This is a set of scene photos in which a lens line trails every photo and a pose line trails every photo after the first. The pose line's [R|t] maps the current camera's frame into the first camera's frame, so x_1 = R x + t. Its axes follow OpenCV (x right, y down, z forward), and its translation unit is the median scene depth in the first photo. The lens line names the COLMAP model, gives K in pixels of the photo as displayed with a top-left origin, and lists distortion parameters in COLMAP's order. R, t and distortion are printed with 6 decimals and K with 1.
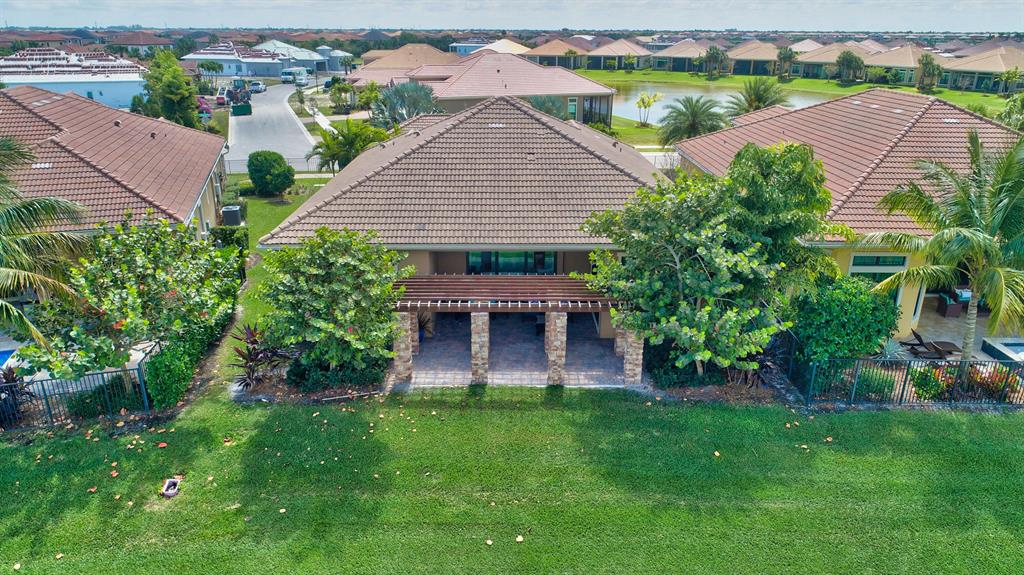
lens RADIAL K [[682.6, 0, 514.1], [0, 682.6, 290.0], [0, 0, 1]] dist [-0.003492, -0.000488]
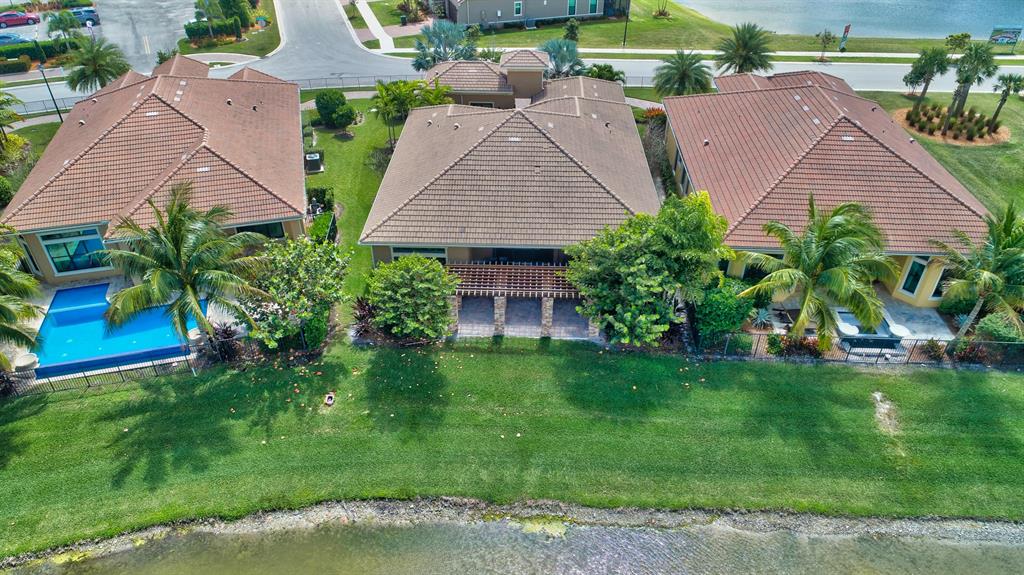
lens RADIAL K [[682.6, 0, 514.1], [0, 682.6, 290.0], [0, 0, 1]] dist [-0.003492, -0.000488]
pose [[0.999013, 0.025681, -0.036248, 0.042449], [-0.015189, 0.964257, 0.264534, -0.412364], [0.041746, -0.263722, 0.963695, -0.565245]]
